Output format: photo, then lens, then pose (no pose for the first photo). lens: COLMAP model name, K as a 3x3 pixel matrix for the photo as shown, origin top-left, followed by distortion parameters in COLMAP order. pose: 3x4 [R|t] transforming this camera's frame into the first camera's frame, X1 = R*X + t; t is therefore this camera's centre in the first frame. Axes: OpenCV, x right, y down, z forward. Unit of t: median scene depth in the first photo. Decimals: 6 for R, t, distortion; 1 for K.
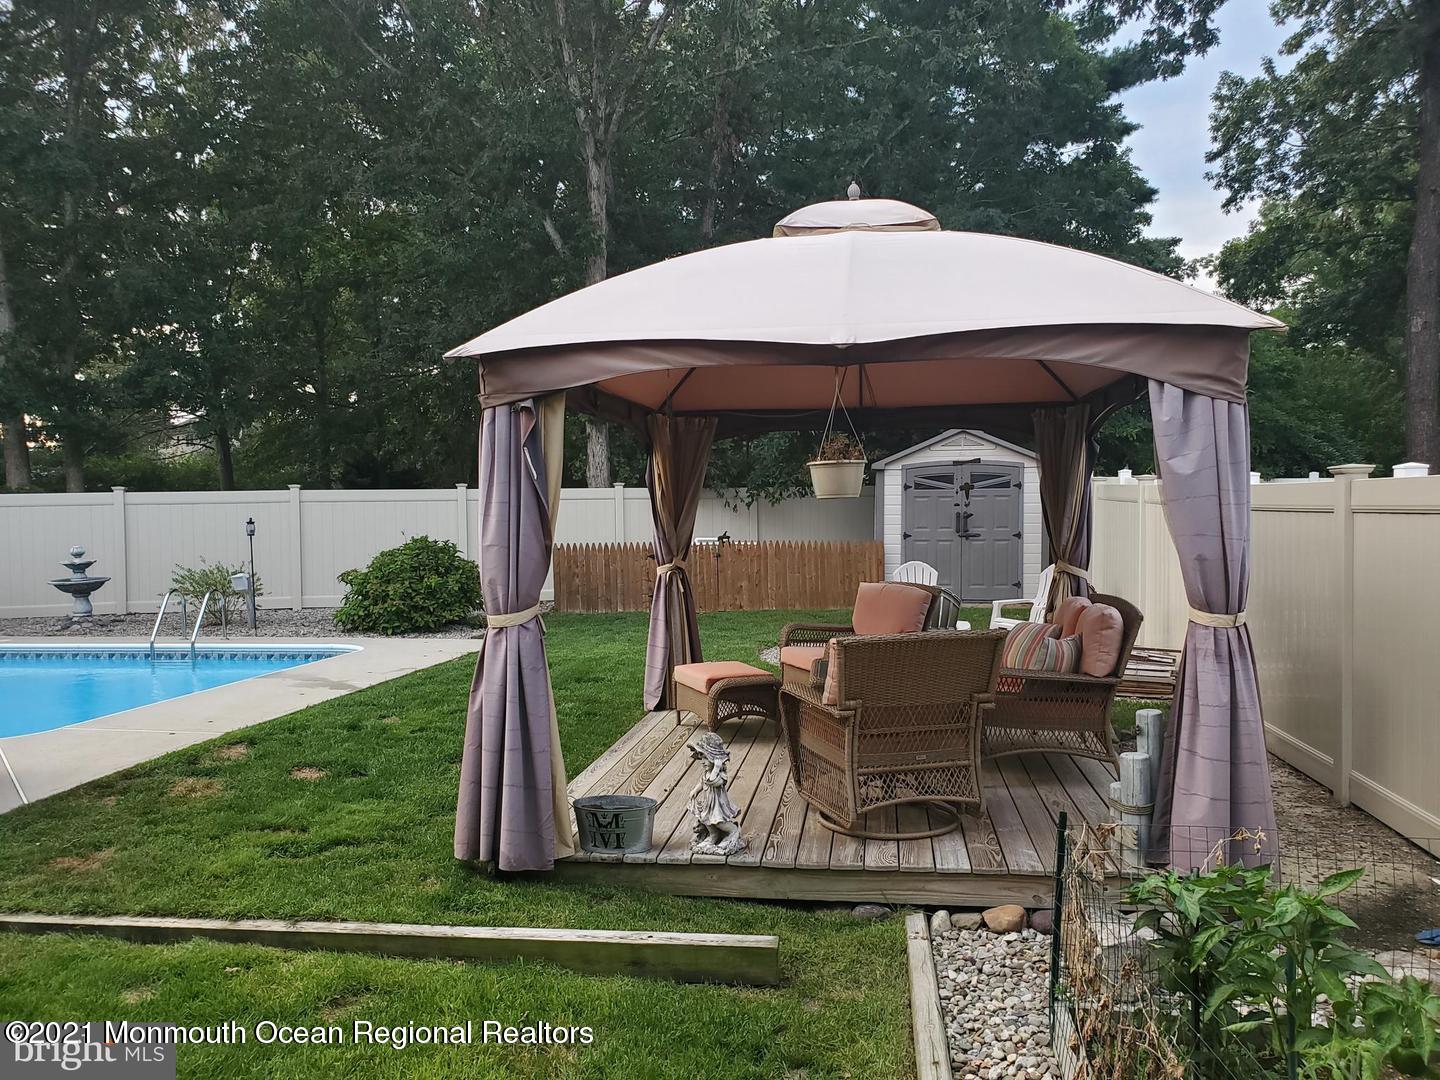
lens RADIAL K [[1090.8, 0, 720.0], [0, 1090.8, 540.0], [0, 0, 1]] dist [0.032117, 0.000214]
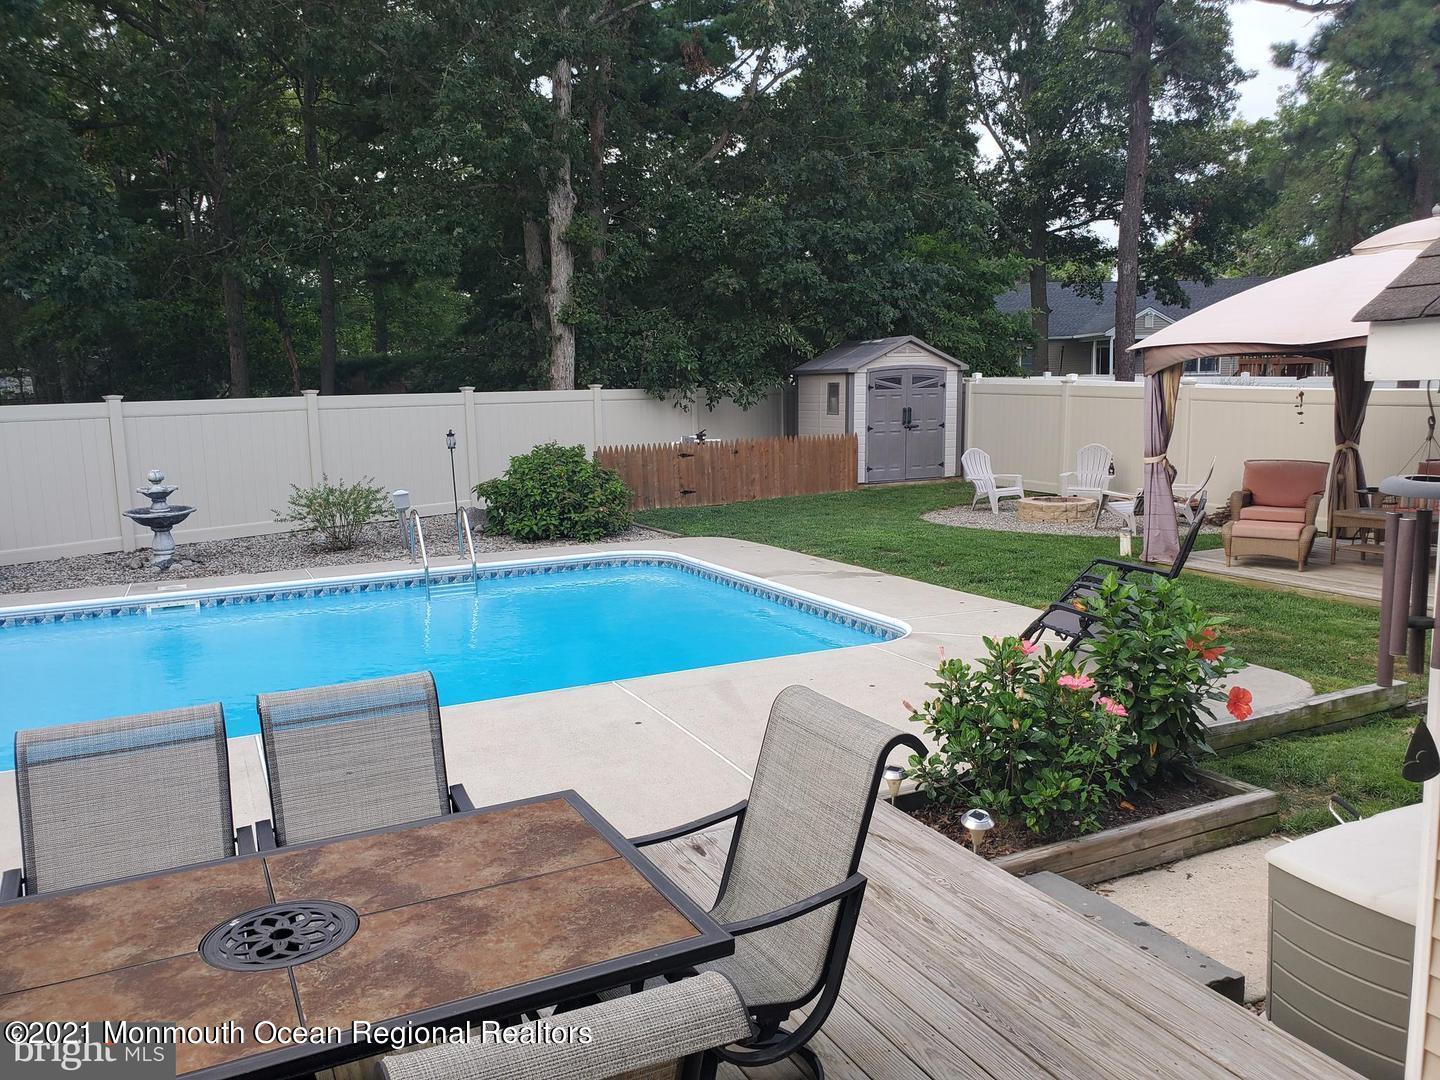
lens RADIAL K [[1090.8, 0, 720.0], [0, 1090.8, 540.0], [0, 0, 1]] dist [0.032117, 0.000214]
pose [[0.830264, -0.085728, 0.550738, -0.645078], [0.033766, 0.994022, 0.103826, -0.012317], [-0.556346, -0.067606, 0.828196, 0.090394]]
